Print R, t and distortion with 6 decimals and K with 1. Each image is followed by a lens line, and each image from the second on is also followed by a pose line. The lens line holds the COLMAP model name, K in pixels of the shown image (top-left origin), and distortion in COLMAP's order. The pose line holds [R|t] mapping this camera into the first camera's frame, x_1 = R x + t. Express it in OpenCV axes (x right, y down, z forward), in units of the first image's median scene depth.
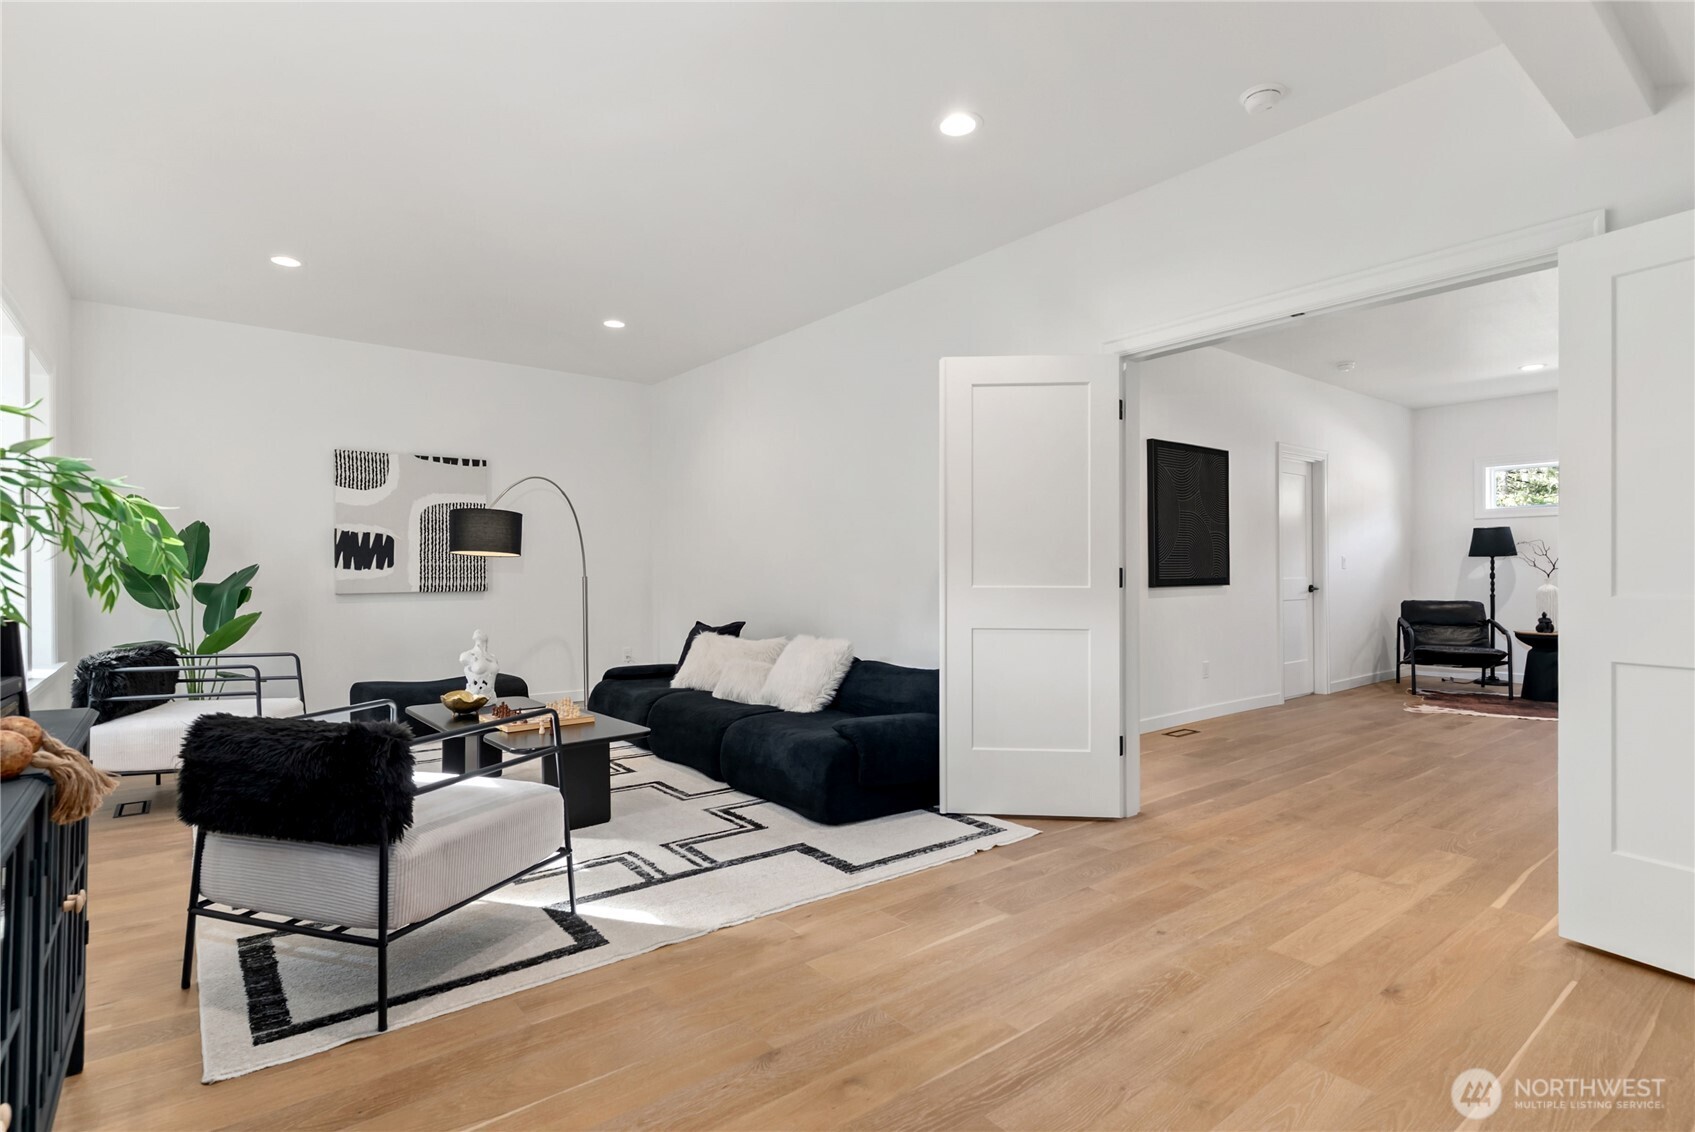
lens RADIAL K [[821.5, 0, 861.4], [0, 821.5, 565.1], [0, 0, 1]] dist [0.000016, 0.000266]
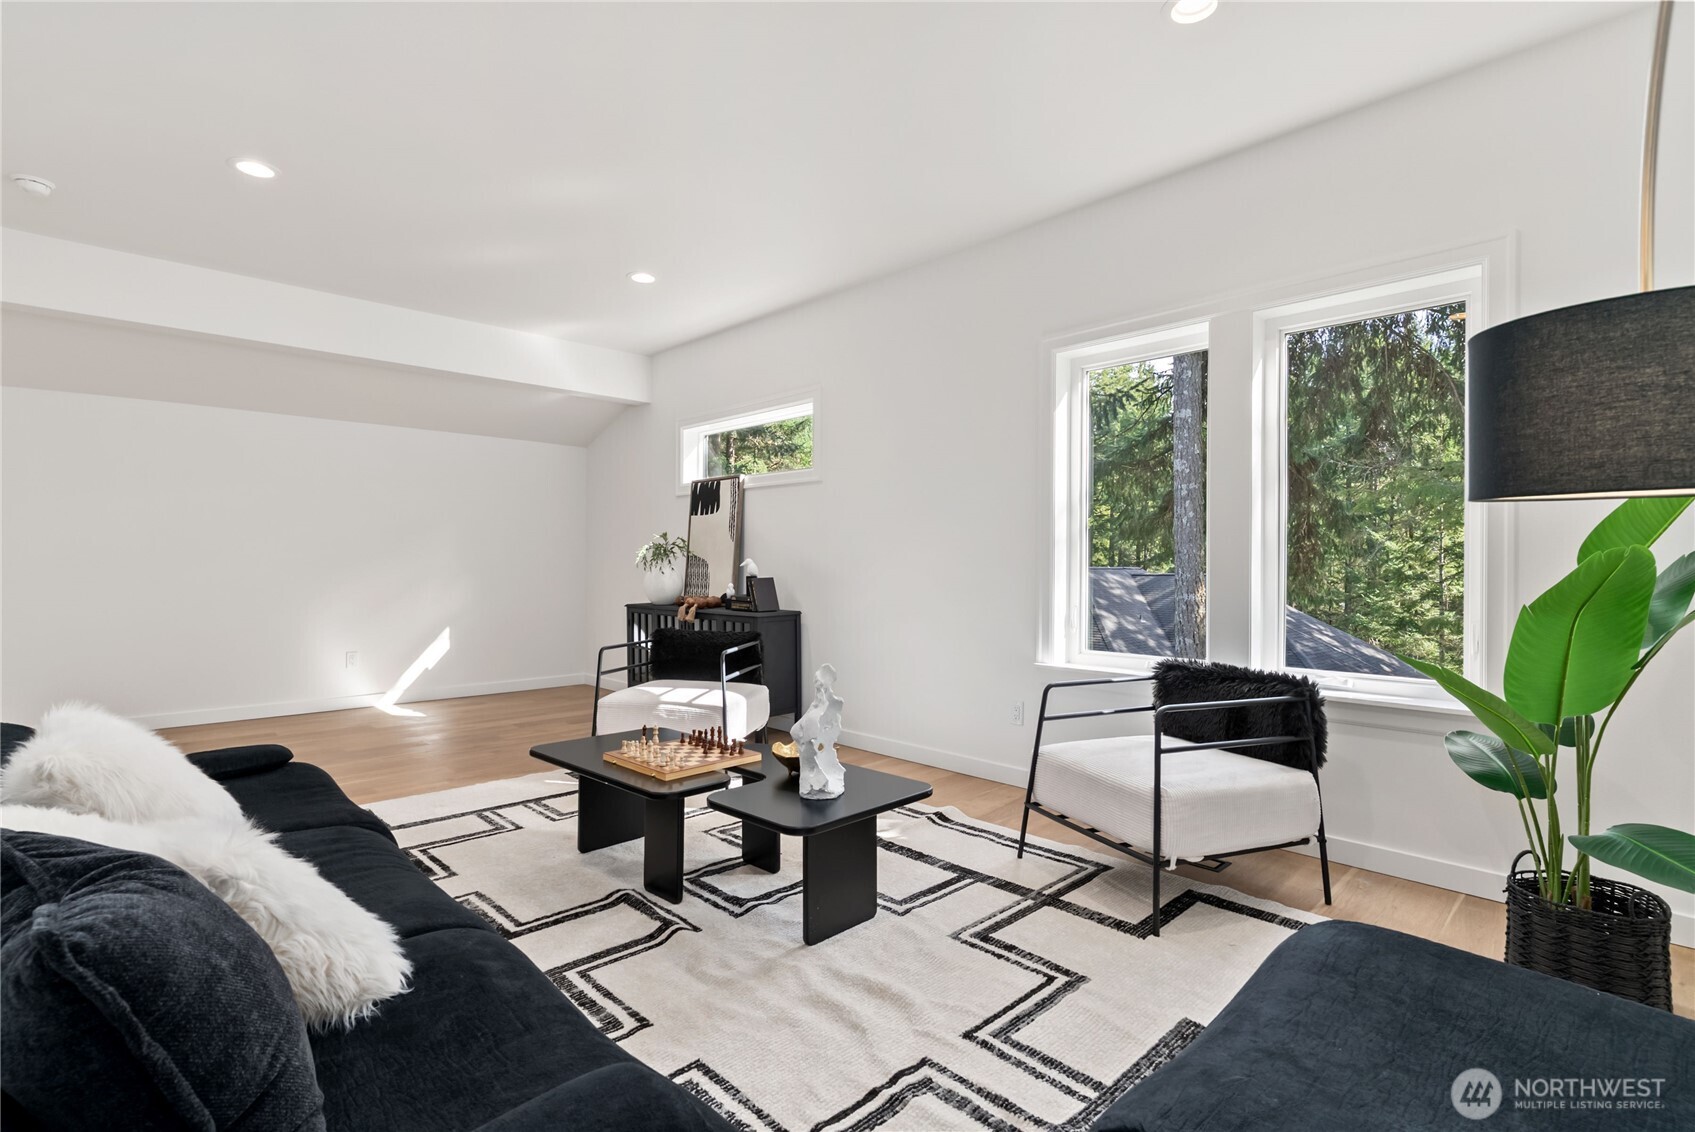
lens RADIAL K [[821.5, 0, 850.1], [0, 821.5, 567.2], [0, 0, 1]] dist [0.000016, 0.000266]
pose [[-0.996970, -0.007254, -0.077446, -0.568133], [-0.006110, 0.999869, -0.015005, 0.025354], [0.077545, -0.014487, -0.996884, 2.053531]]
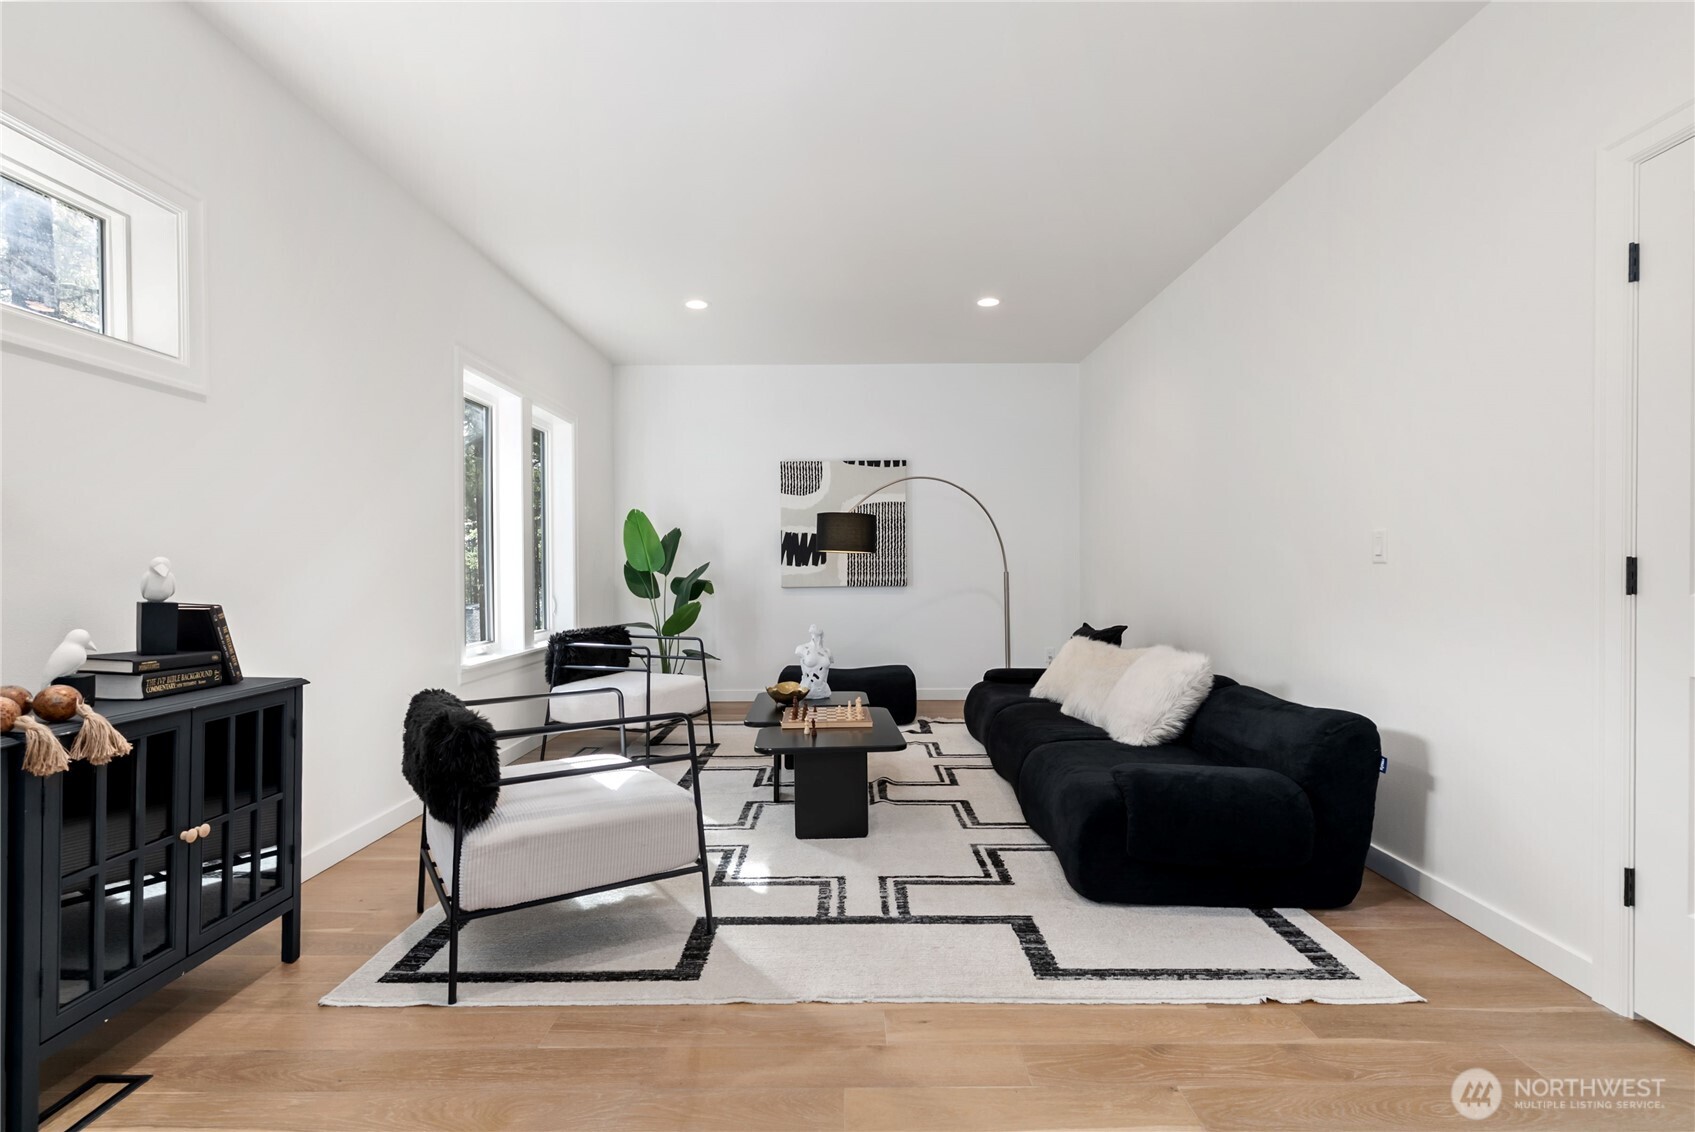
lens RADIAL K [[821.5, 0, 853.2], [0, 821.5, 571.6], [0, 0, 1]] dist [0.000016, 0.000266]
pose [[0.780674, -0.001736, -0.624937, 0.284509], [0.011349, 0.999871, 0.011399, 0.001964], [0.624836, -0.015992, 0.780592, 0.295457]]
